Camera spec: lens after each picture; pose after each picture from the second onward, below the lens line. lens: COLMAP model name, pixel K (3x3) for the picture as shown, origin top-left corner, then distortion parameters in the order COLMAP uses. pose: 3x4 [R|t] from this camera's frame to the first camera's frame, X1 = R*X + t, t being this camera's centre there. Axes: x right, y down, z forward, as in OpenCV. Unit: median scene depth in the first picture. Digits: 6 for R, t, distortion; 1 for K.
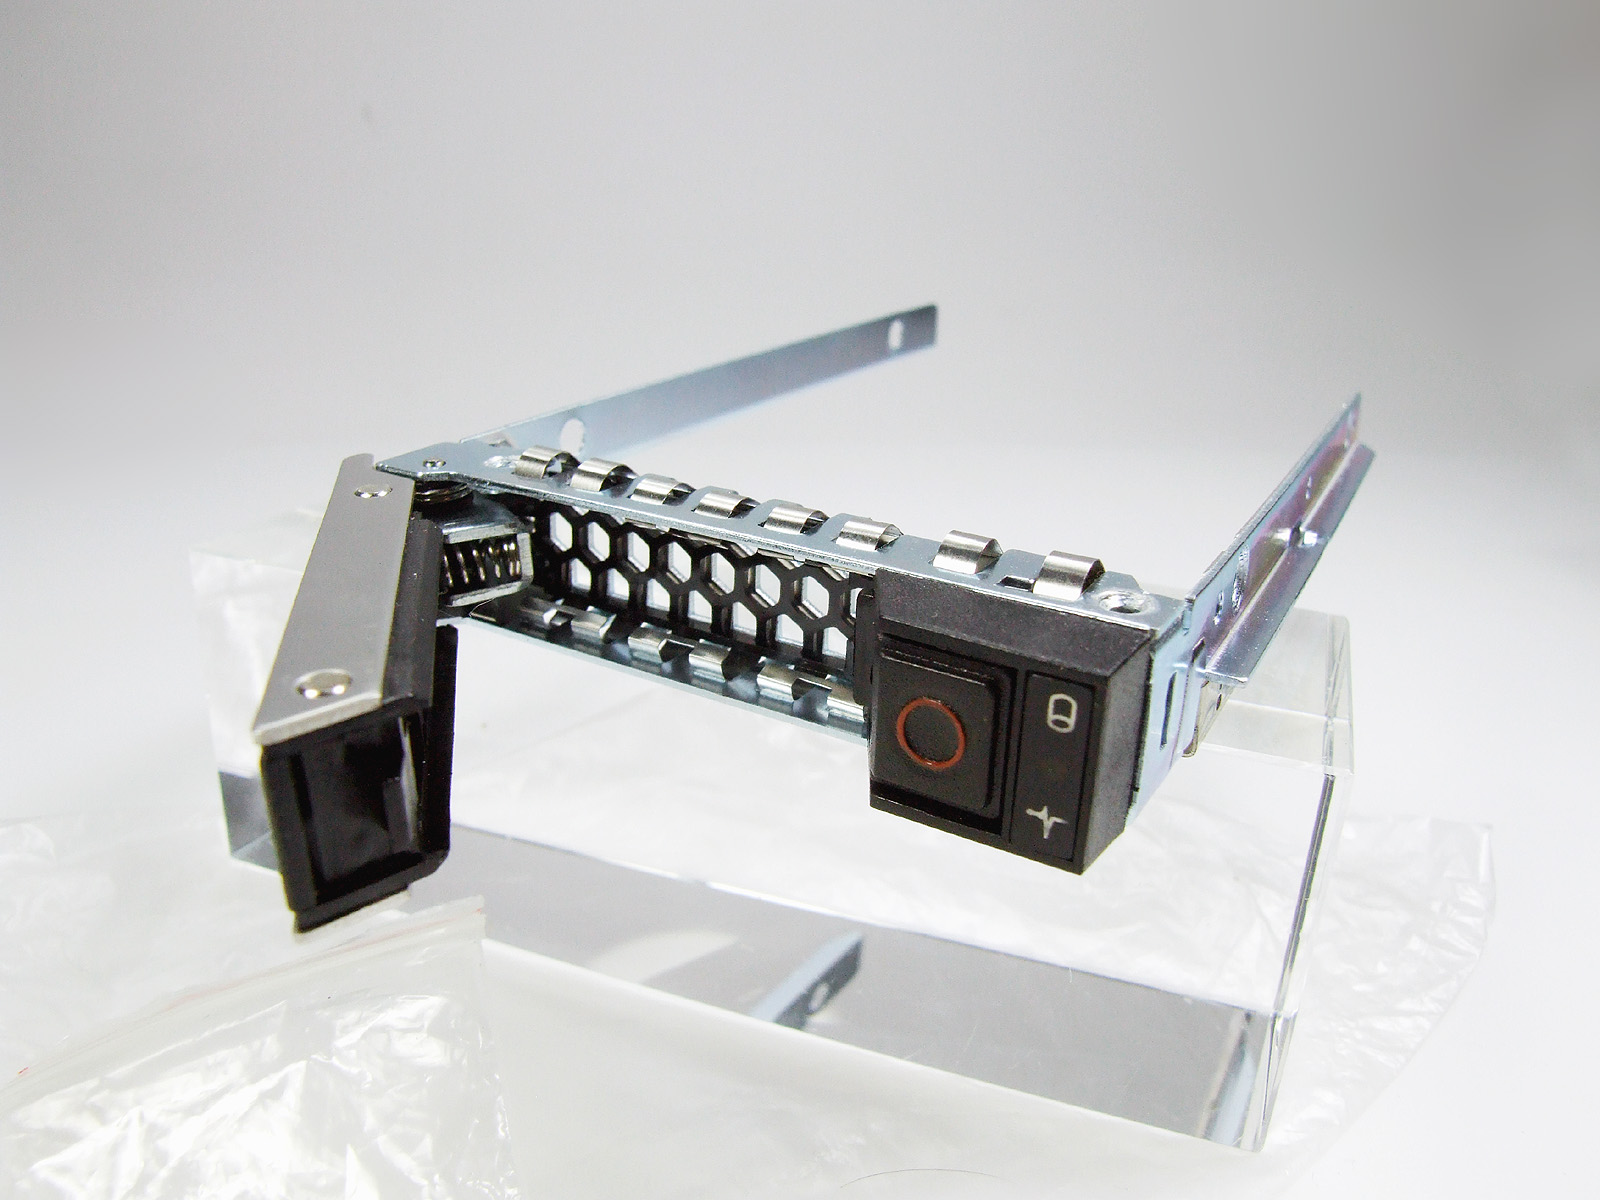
lens RADIAL K [[1144.8, 0, 800.0], [0, 1144.8, 600.0], [0, 0, 1]] dist [-0.222571, 0.482810]
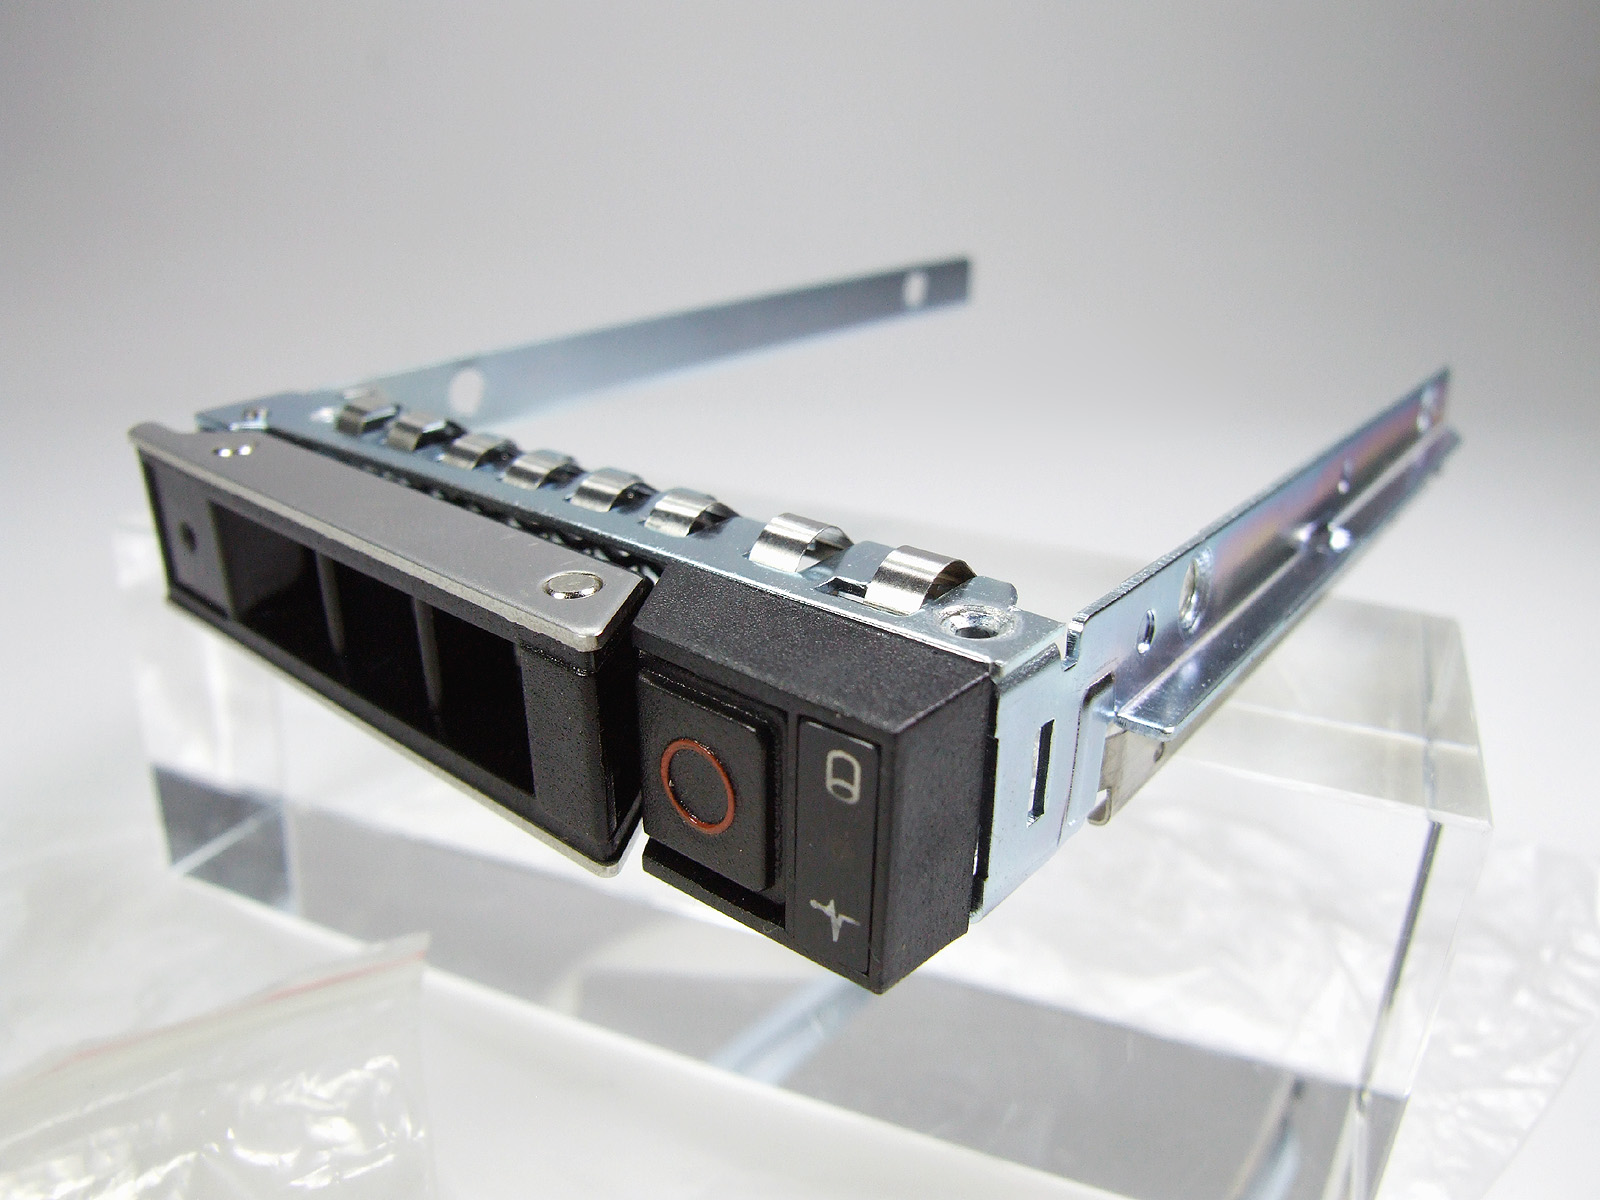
lens RADIAL K [[1144.8, 0, 800.0], [0, 1144.8, 600.0], [0, 0, 1]] dist [-0.222571, 0.482810]
pose [[0.992892, 0.044833, -0.110249, 0.250754], [-0.042299, 0.998787, 0.025221, -0.024836], [0.111246, -0.020378, 0.993584, 0.261718]]
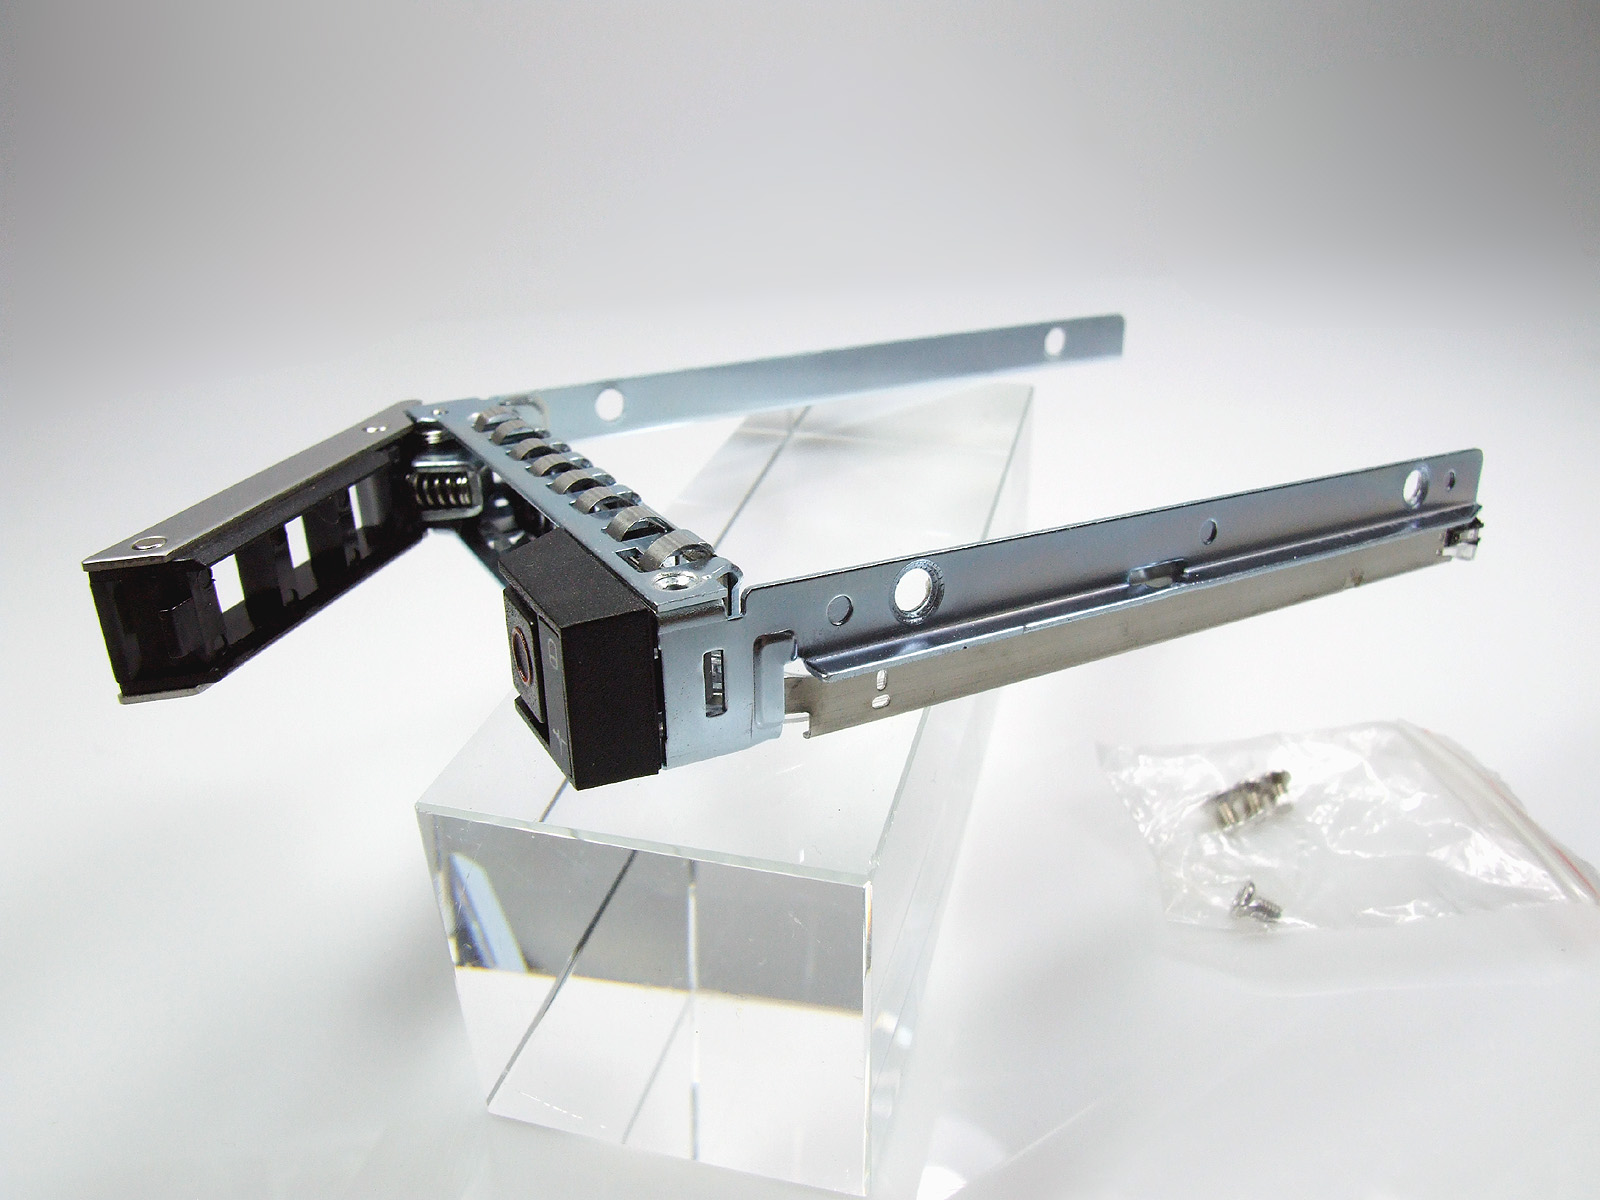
lens RADIAL K [[1144.8, 0, 800.0], [0, 1144.8, 600.0], [0, 0, 1]] dist [-0.222571, 0.482810]
pose [[0.887283, 0.174918, -0.426771, 0.849831], [-0.166797, 0.984361, 0.056672, -0.064770], [0.430009, 0.020900, 0.902582, 0.003586]]
